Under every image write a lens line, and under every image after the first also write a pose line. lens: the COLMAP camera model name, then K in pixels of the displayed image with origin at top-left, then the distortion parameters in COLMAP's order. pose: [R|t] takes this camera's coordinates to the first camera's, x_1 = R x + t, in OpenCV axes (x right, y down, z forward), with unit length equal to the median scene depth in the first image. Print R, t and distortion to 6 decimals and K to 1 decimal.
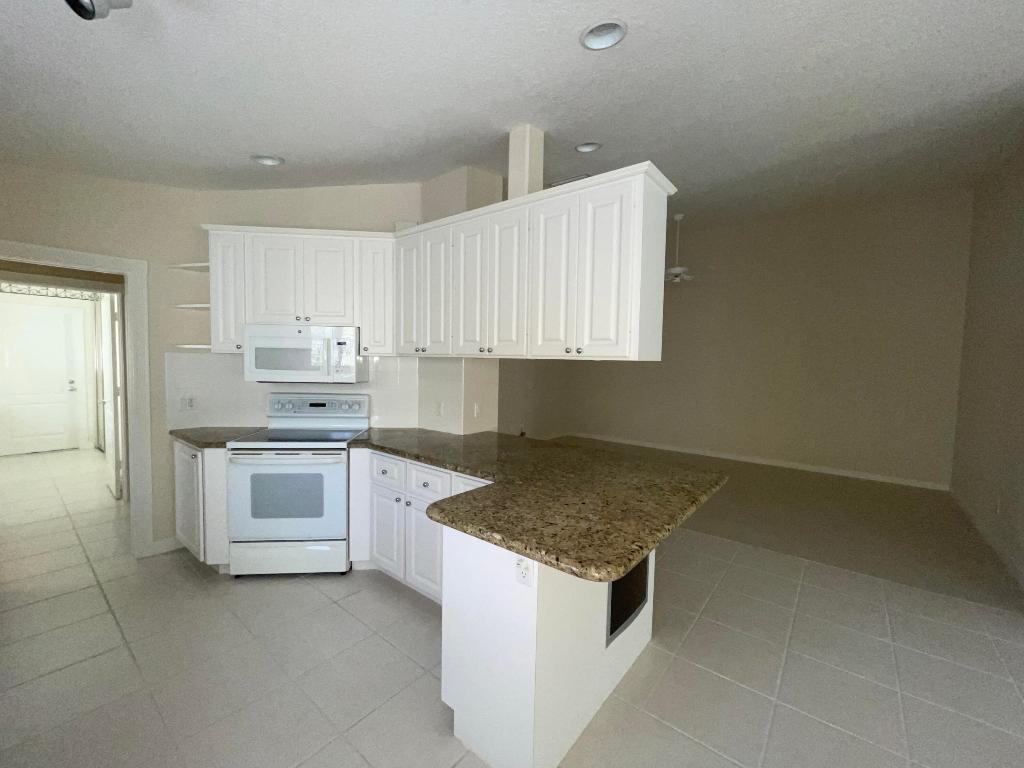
lens RADIAL K [[417.4, 0, 512.0], [0, 417.4, 384.0], [0, 0, 1]] dist [-0.003709, 0.000429]
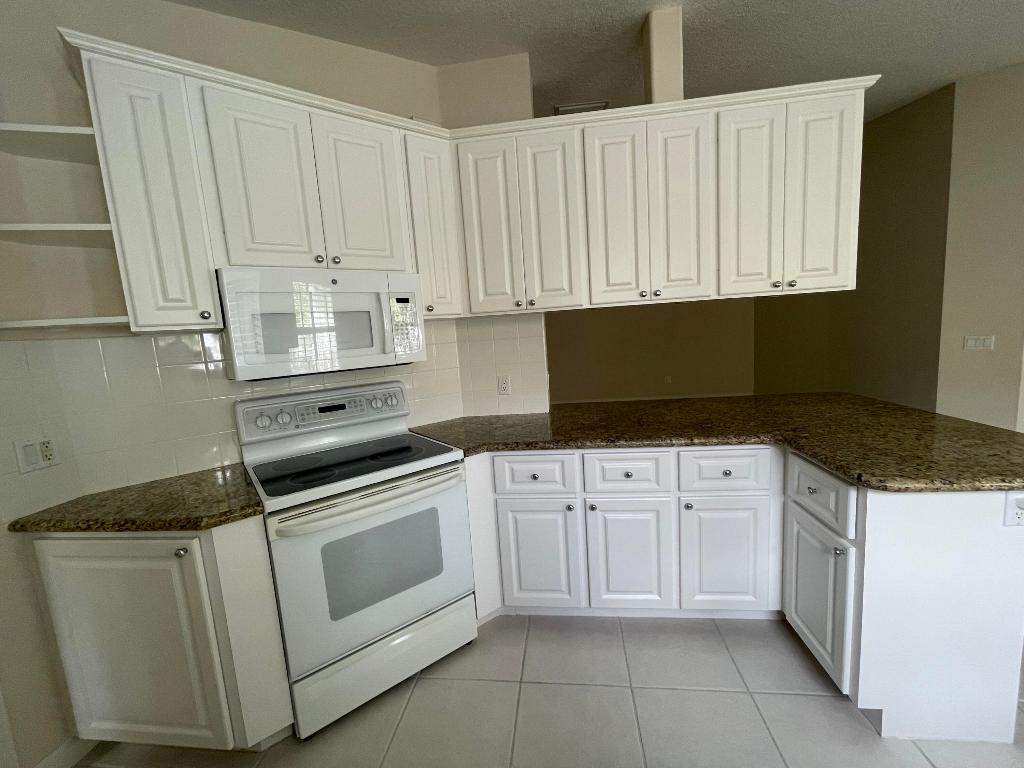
lens RADIAL K [[417.4, 0, 512.0], [0, 417.4, 384.0], [0, 0, 1]] dist [-0.003709, 0.000429]
pose [[0.845622, -0.142622, 0.514376, -0.650912], [0.114396, 0.989676, 0.086345, -0.009011], [-0.521380, -0.014172, 0.853207, 0.407966]]
